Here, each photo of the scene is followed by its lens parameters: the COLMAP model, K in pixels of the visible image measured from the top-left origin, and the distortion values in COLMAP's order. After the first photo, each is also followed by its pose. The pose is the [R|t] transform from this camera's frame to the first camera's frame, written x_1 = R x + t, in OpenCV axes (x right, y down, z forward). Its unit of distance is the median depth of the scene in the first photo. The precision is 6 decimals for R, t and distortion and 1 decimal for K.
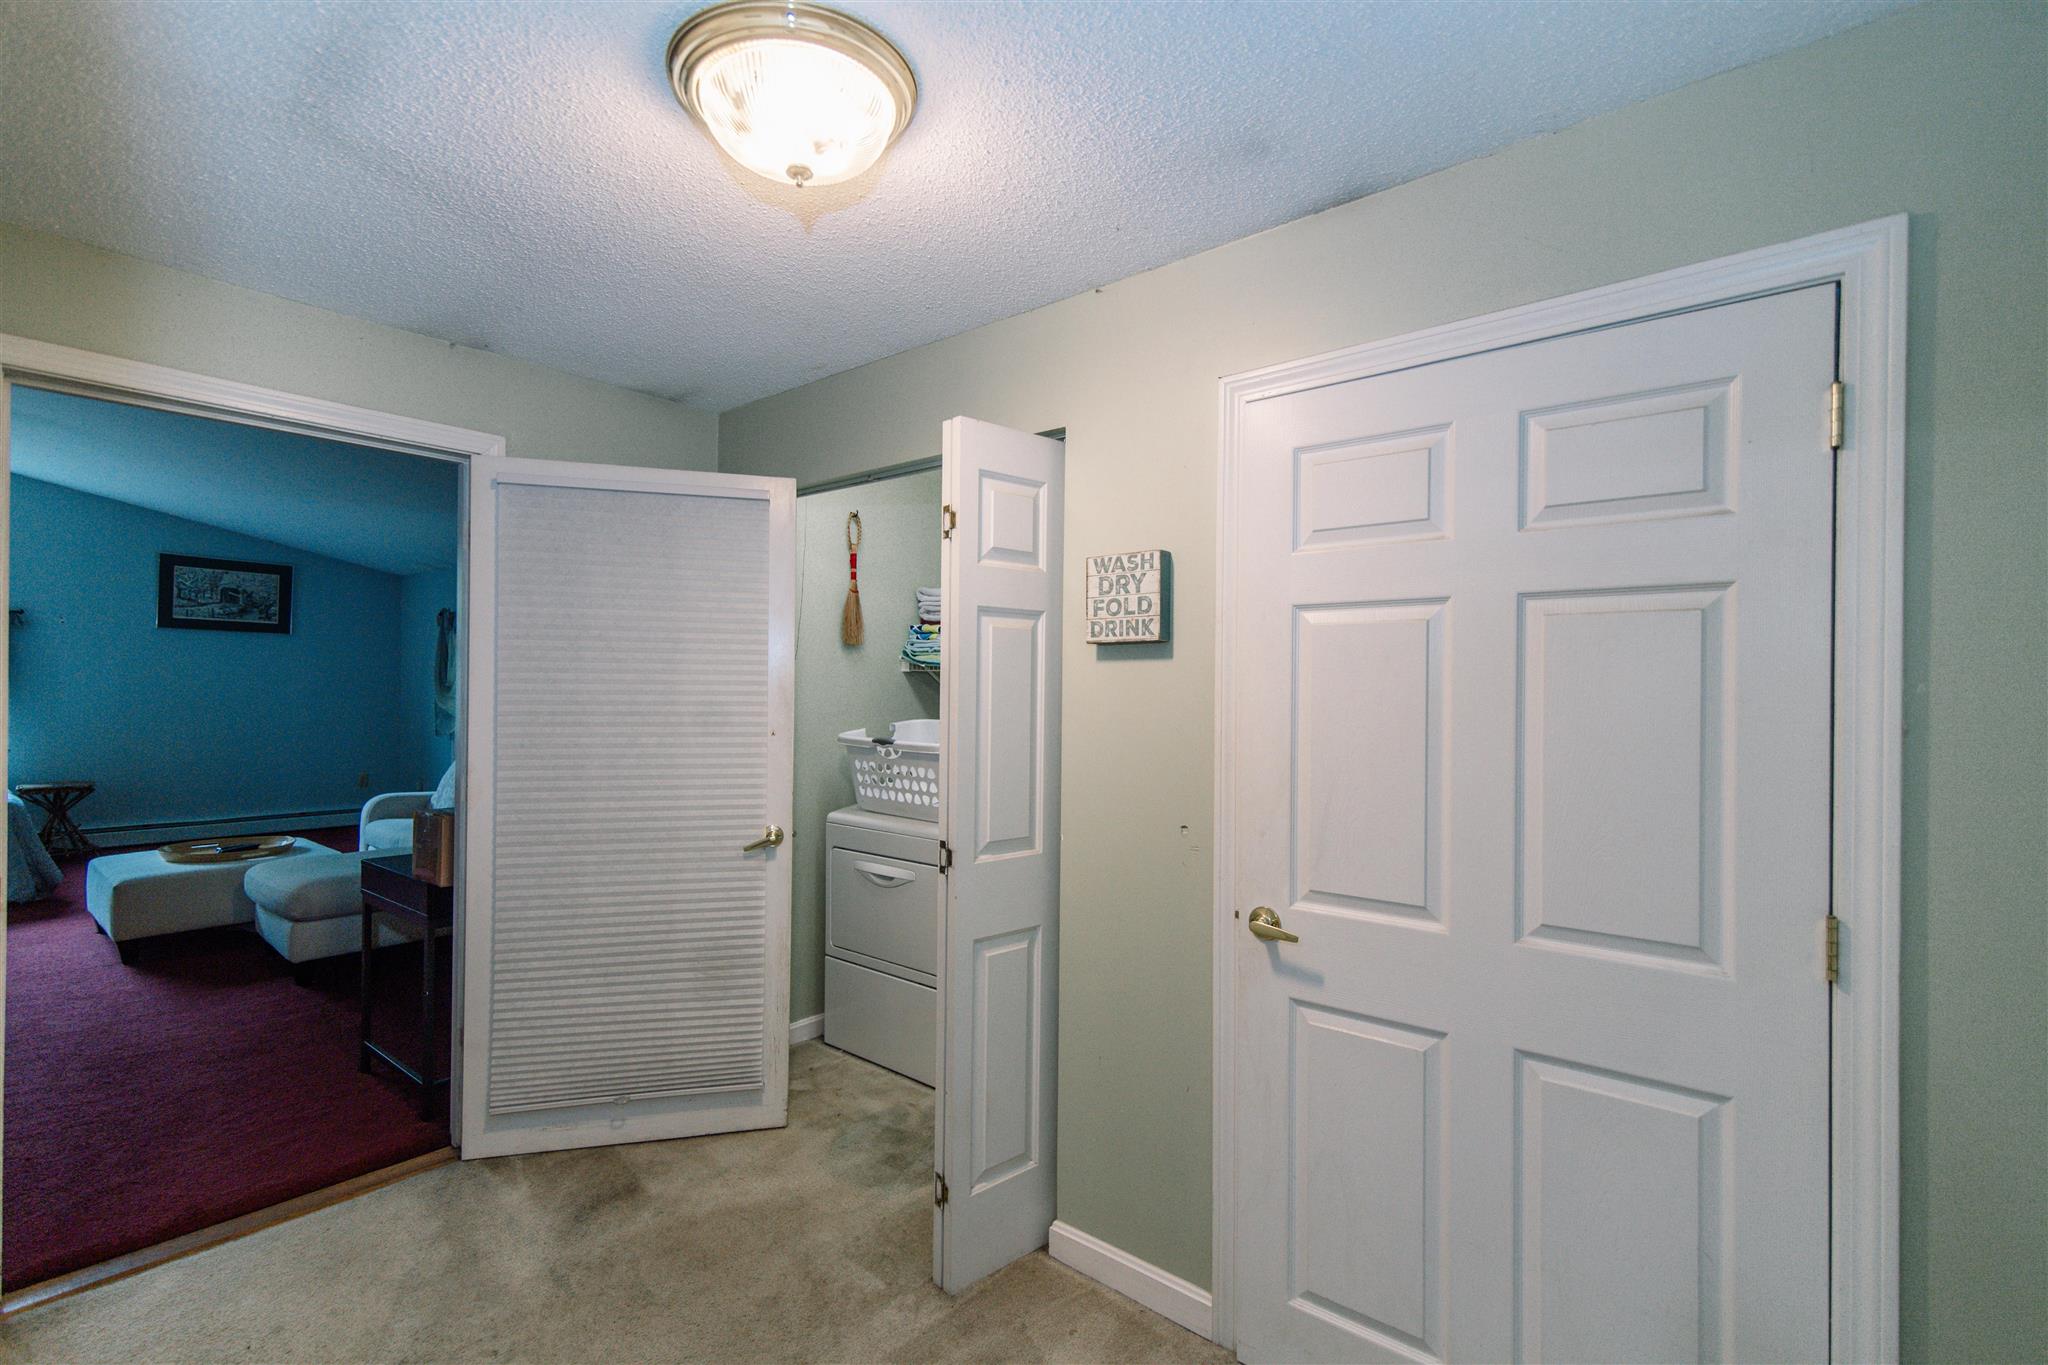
lens RADIAL K [[916.8, 0, 1018.3], [0, 916.8, 686.2], [0, 0, 1]] dist [0.014275, -0.001976]
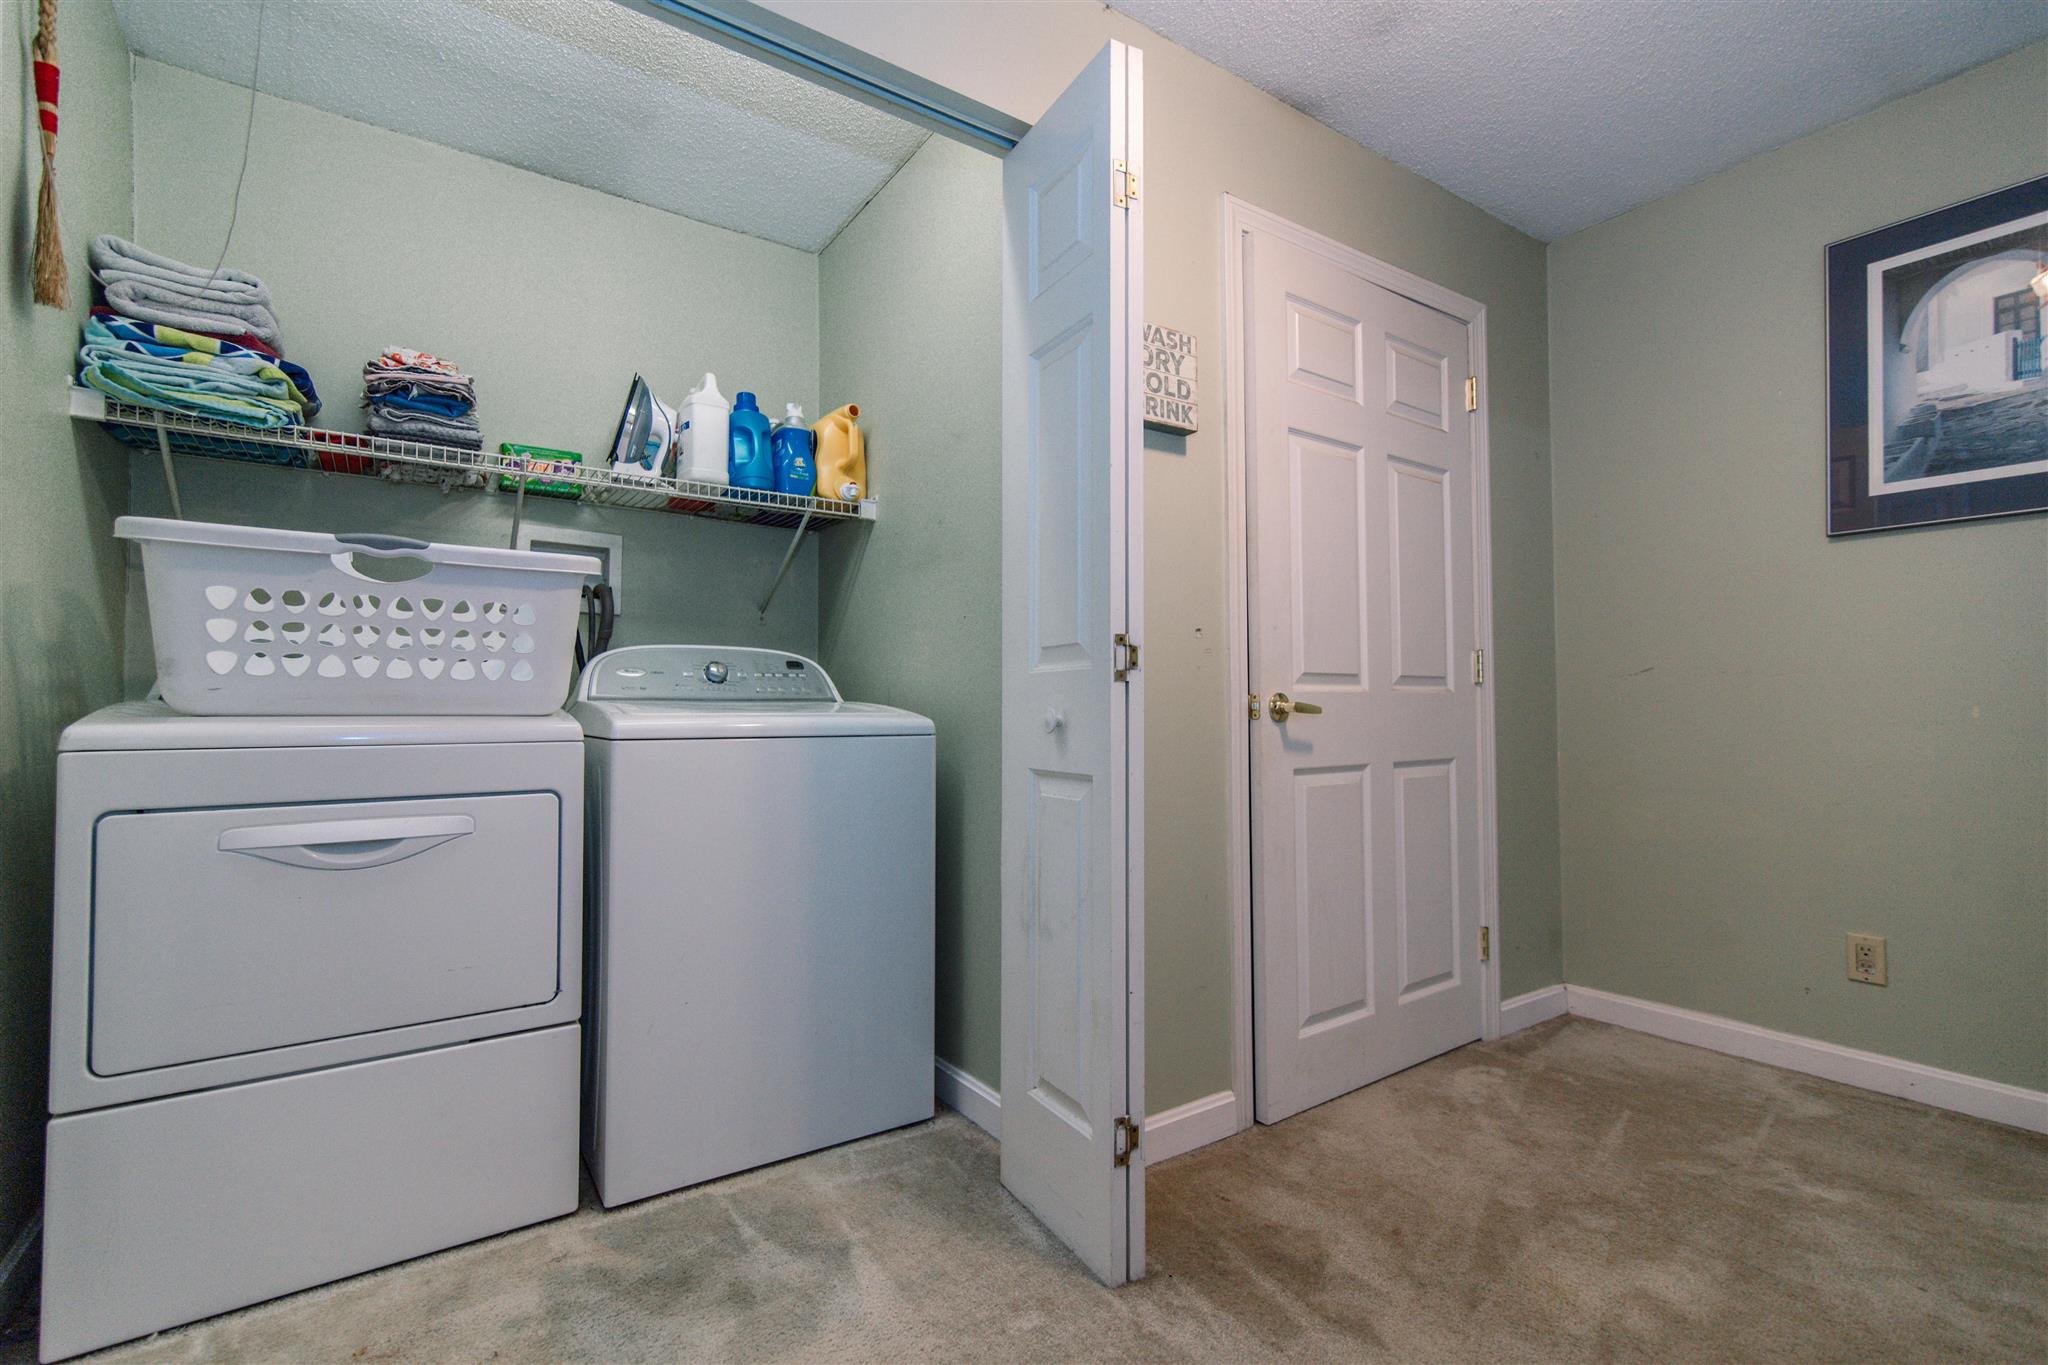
lens RADIAL K [[916.8, 0, 1020.5], [0, 916.8, 683.2], [0, 0, 1]] dist [0.014275, -0.001976]
pose [[0.263472, 0.015698, 0.964539, -0.788072], [0.006989, 0.999810, -0.018181, 0.221157], [-0.964642, 0.011531, 0.263312, 0.904529]]
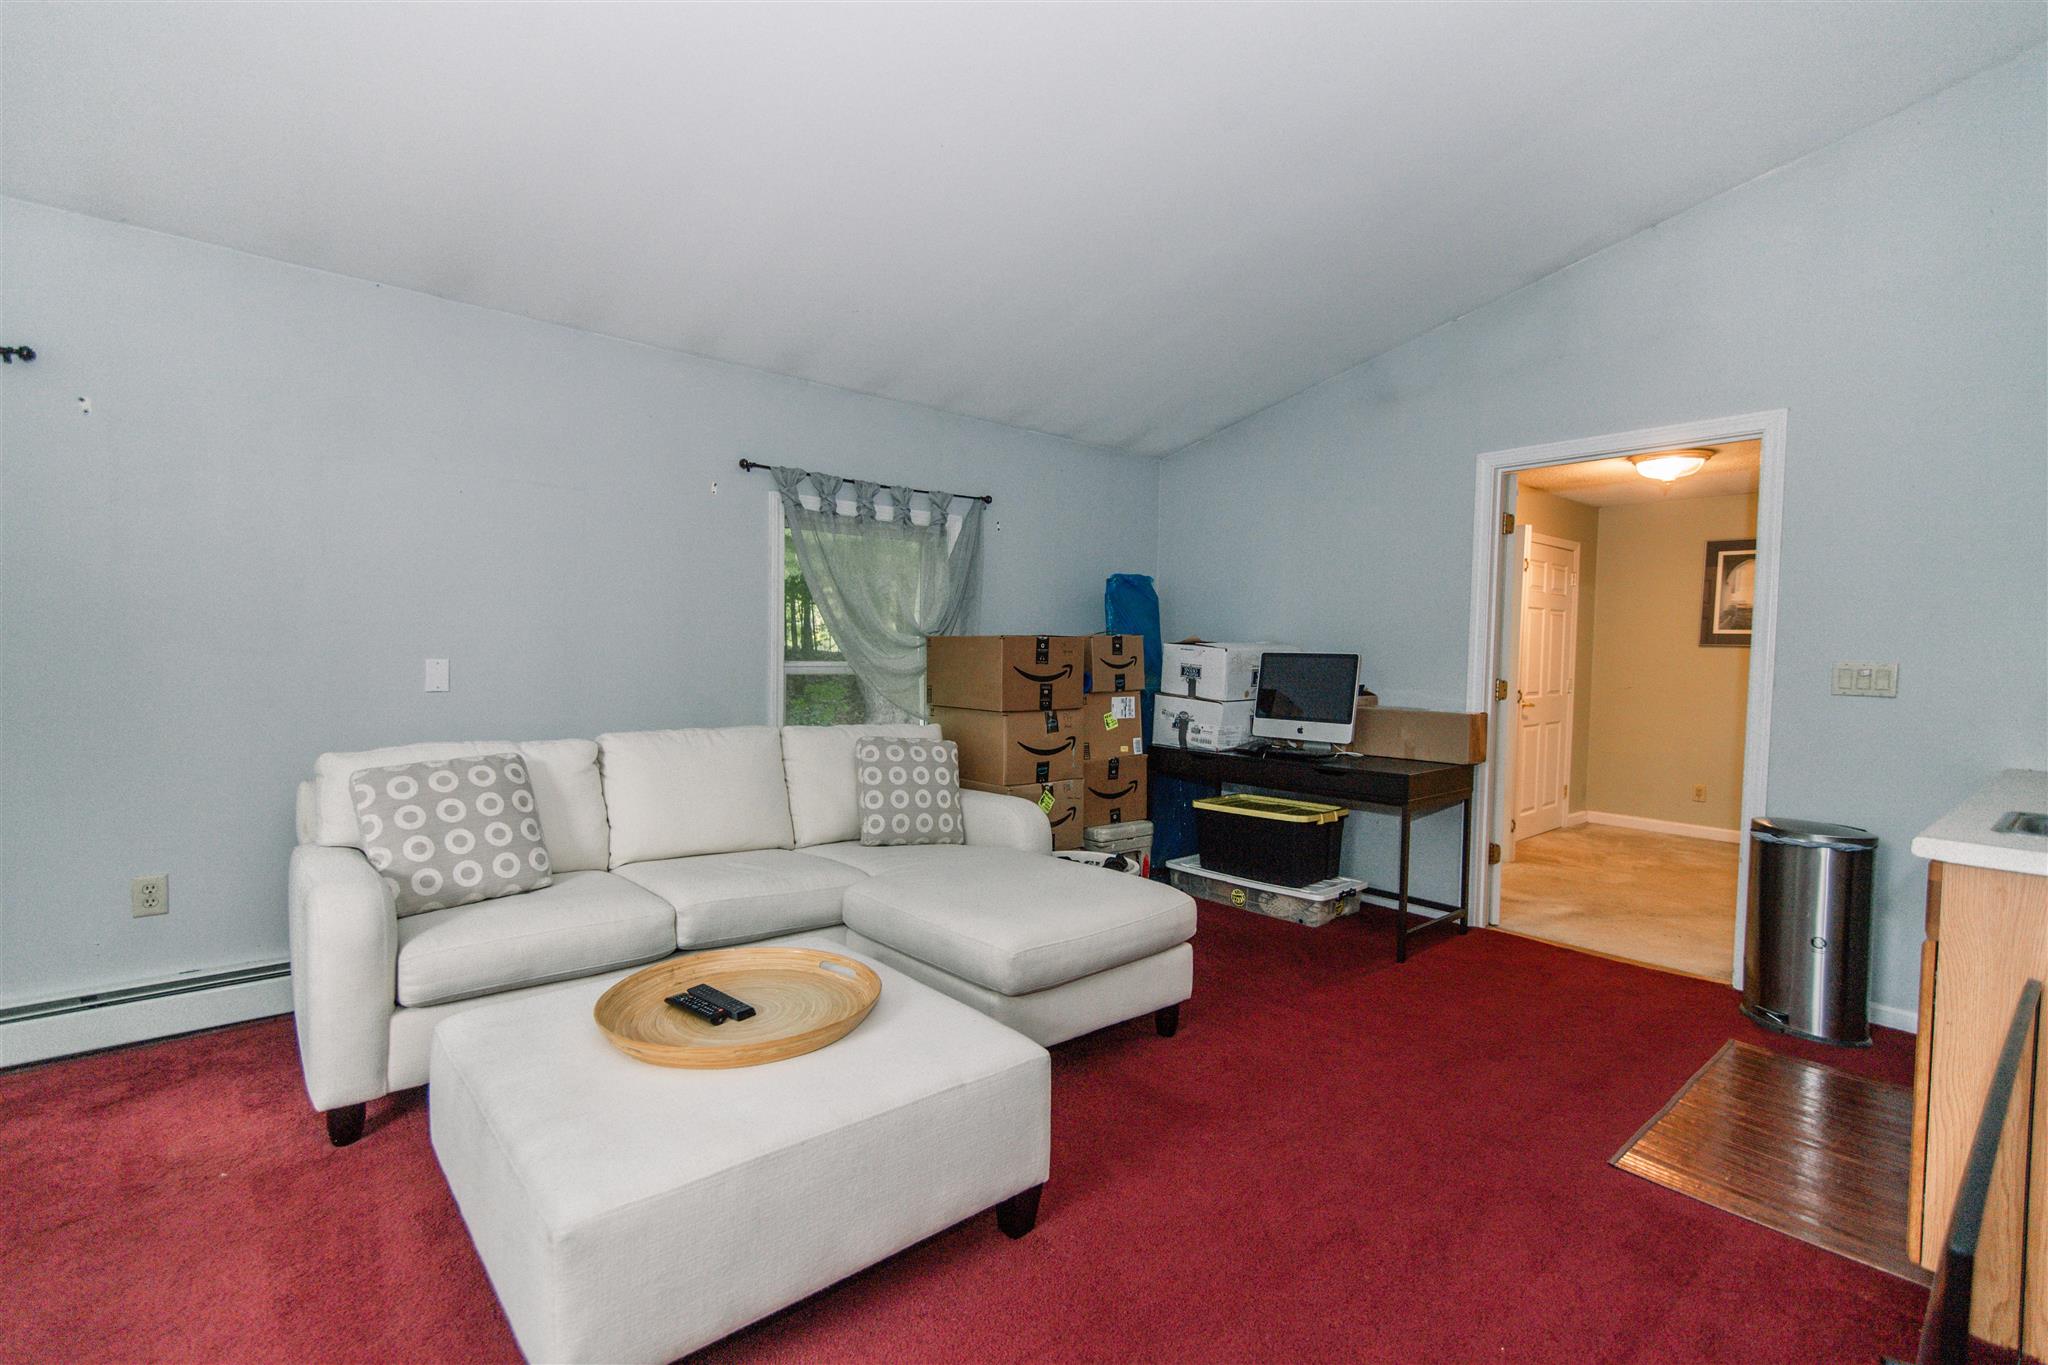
lens RADIAL K [[916.8, 0, 1015.3], [0, 916.8, 684.2], [0, 0, 1]] dist [0.014275, -0.001976]
pose [[0.177498, -0.049075, 0.982897, -2.867258], [-0.018119, 0.998424, 0.053122, 0.044654], [-0.983954, -0.027238, 0.176329, 1.939617]]
